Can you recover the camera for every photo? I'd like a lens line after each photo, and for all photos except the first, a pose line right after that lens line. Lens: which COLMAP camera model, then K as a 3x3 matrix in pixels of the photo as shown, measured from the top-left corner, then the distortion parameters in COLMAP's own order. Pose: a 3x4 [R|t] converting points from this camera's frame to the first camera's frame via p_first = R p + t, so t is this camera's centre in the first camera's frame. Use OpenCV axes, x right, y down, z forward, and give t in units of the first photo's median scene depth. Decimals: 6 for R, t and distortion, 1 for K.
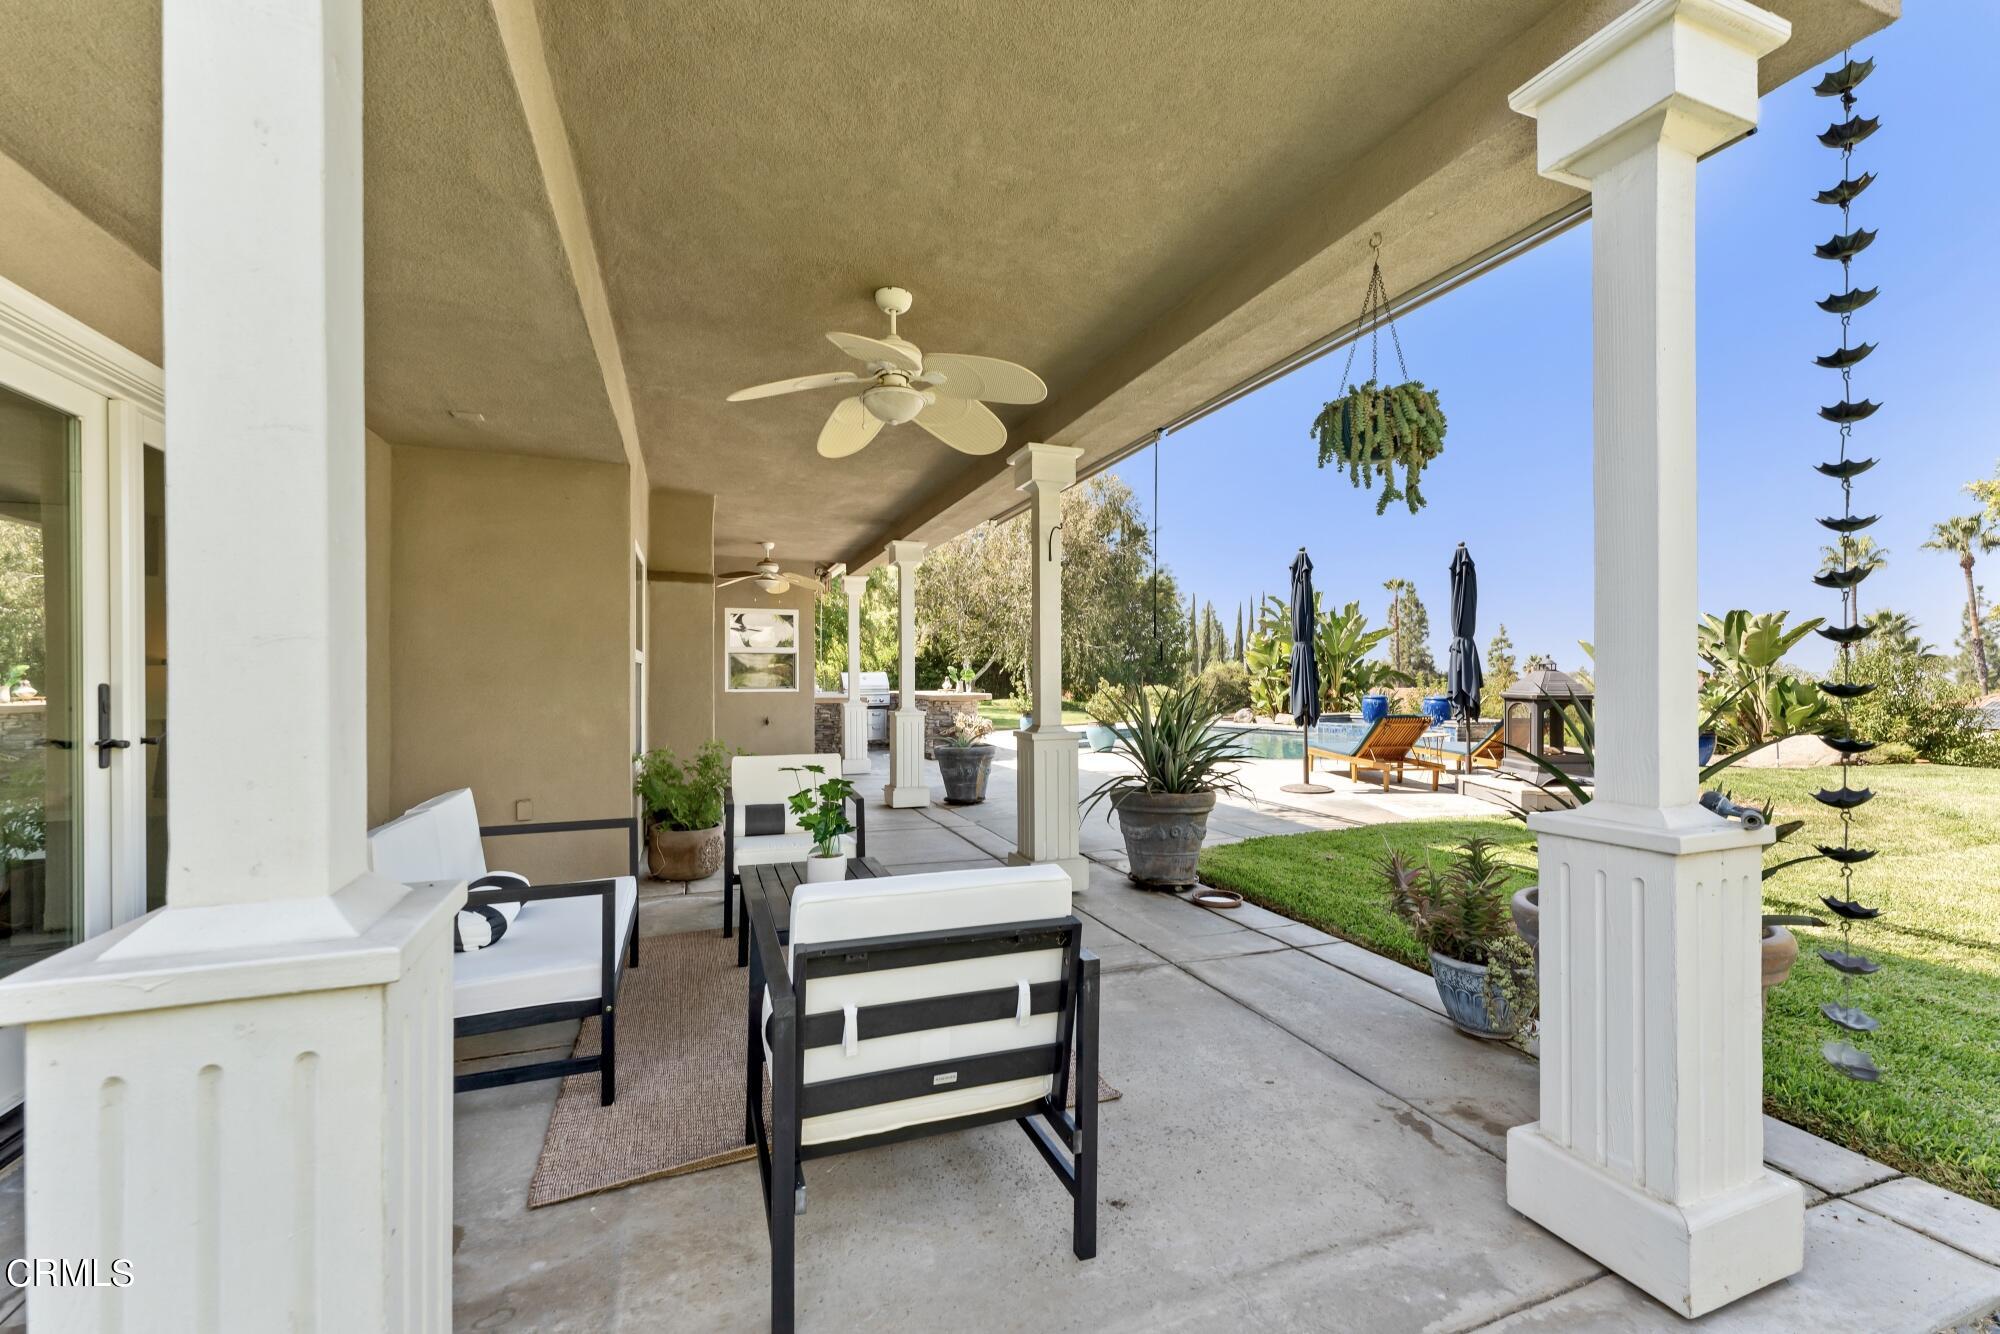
lens RADIAL K [[811.5, 0, 1004.2], [0, 811.5, 675.2], [0, 0, 1]] dist [0.002755, 0.000278]
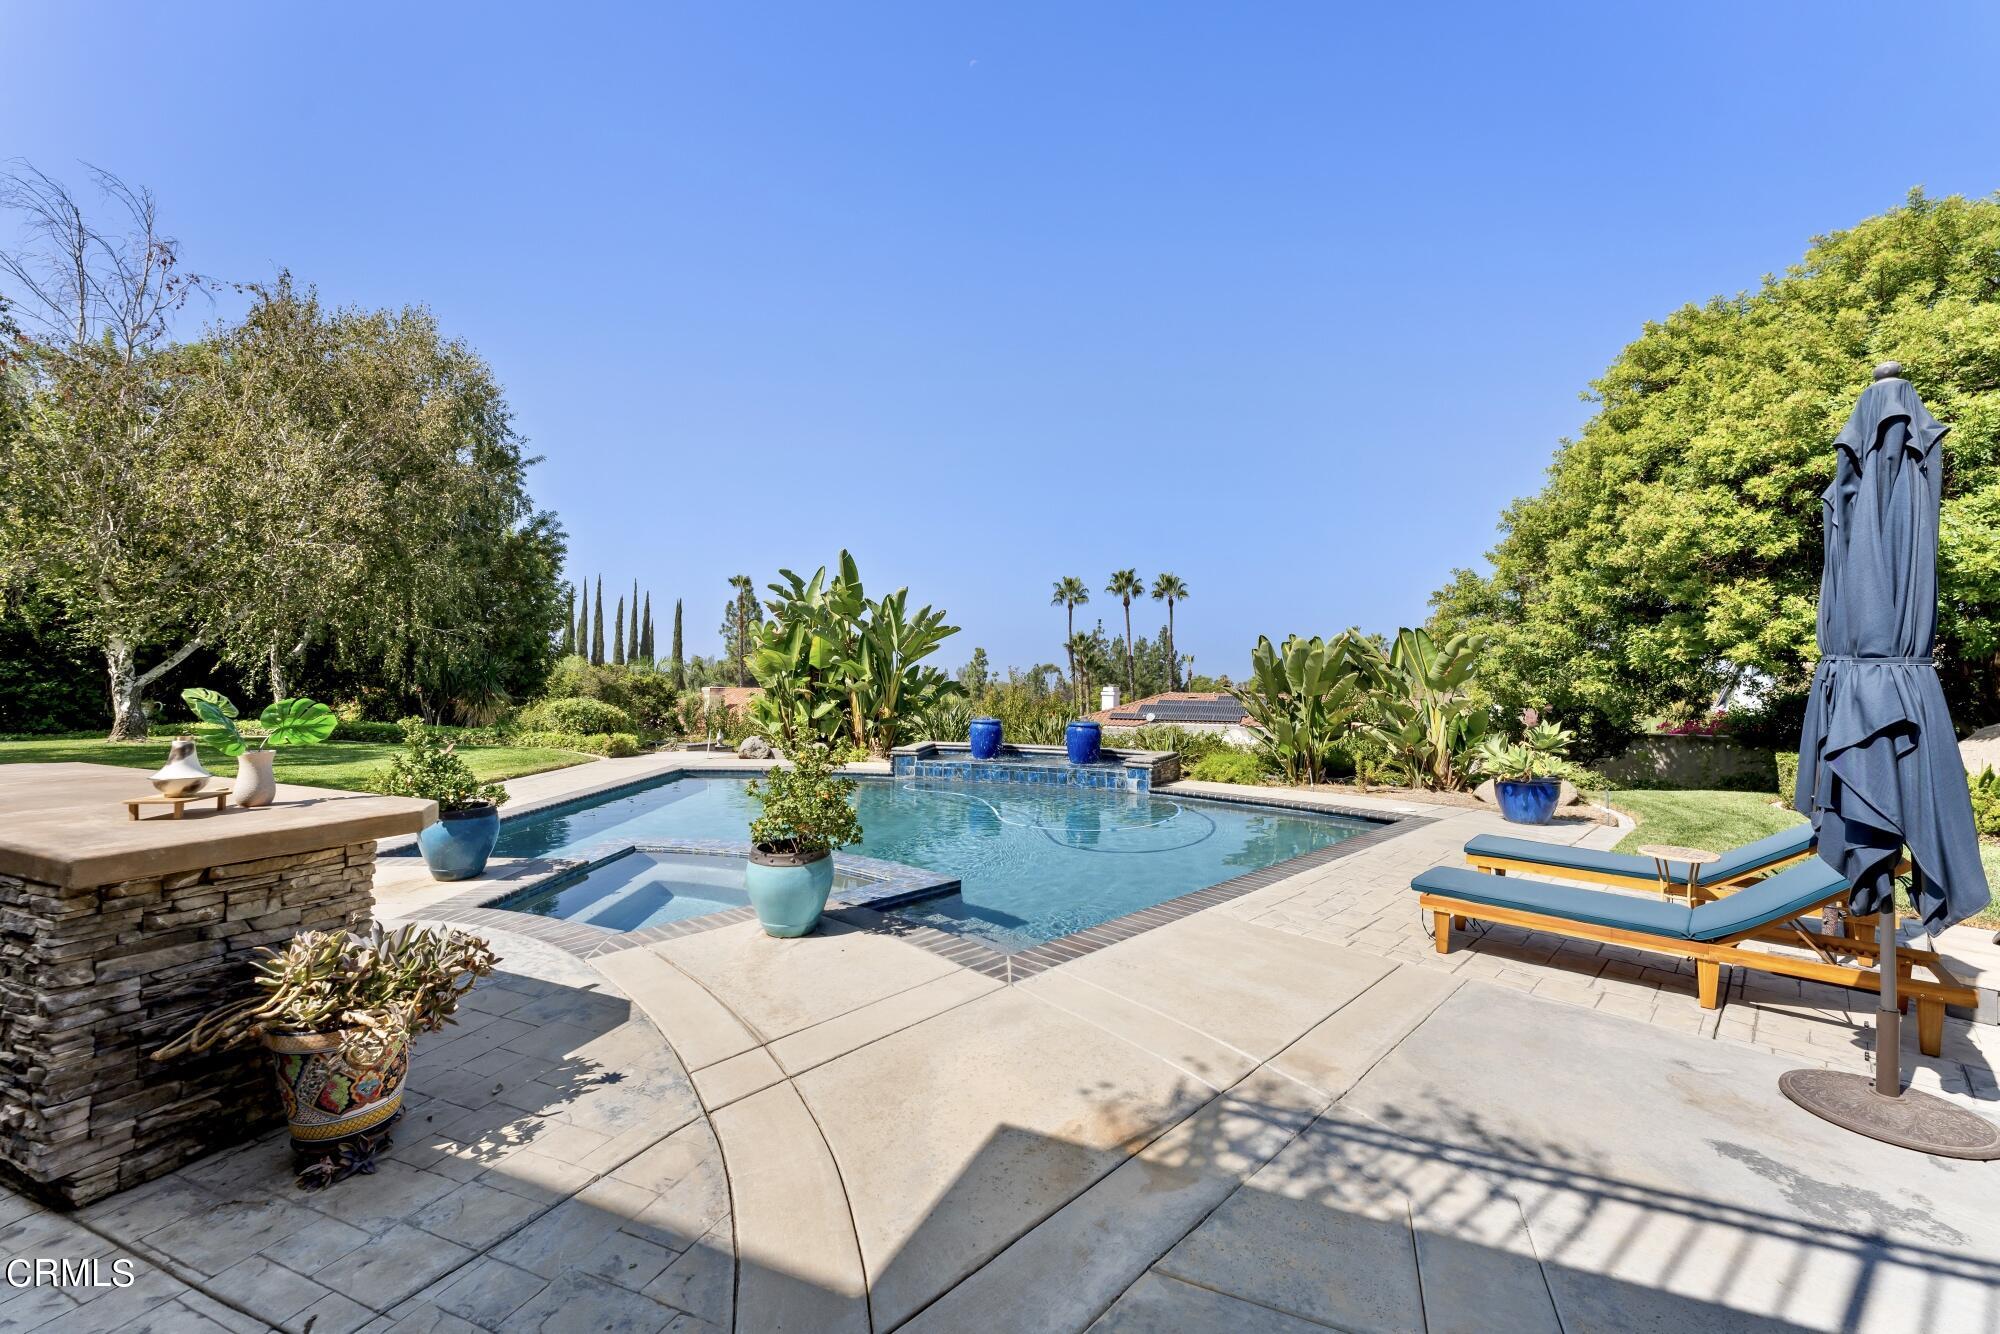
lens RADIAL K [[811.5, 0, 988.7], [0, 811.5, 657.1], [0, 0, 1]] dist [0.002755, 0.000278]
pose [[0.705256, 0.028016, 0.708399, -0.021039], [-0.016672, 0.999598, -0.022935, -0.006629], [-0.708757, 0.004365, 0.705439, 0.253898]]
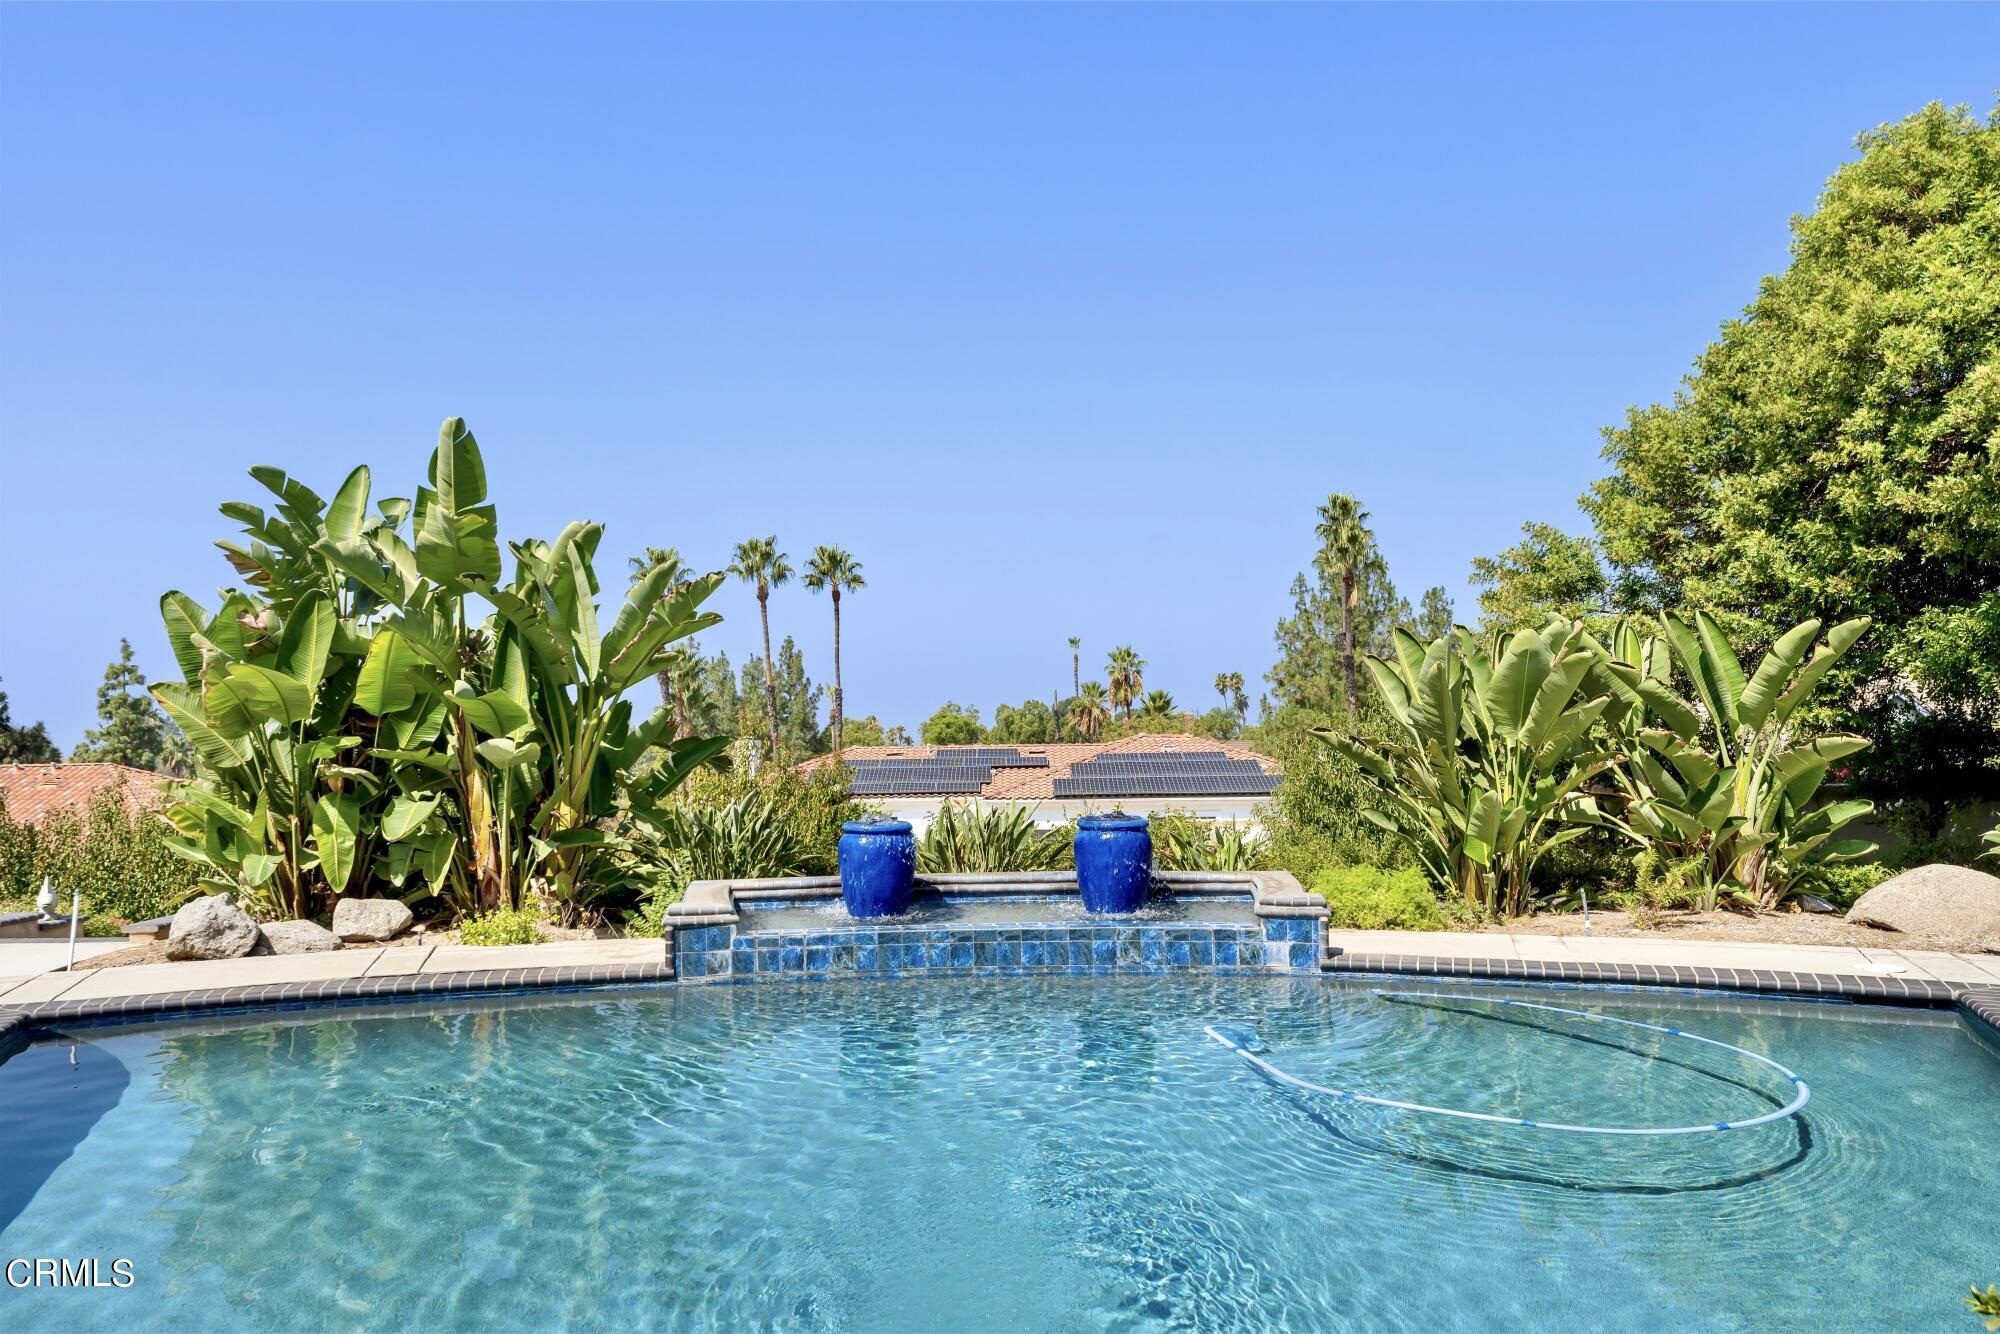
lens RADIAL K [[1343.4, 0, 1006.8], [0, 1343.4, 673.8], [0, 0, 1]] dist [0.000146, -0.000012]
pose [[0.386862, 0.030275, 0.921640, 0.008016], [0.009033, 0.999289, -0.036618, -0.005844], [-0.922093, 0.022492, 0.386314, 0.384998]]
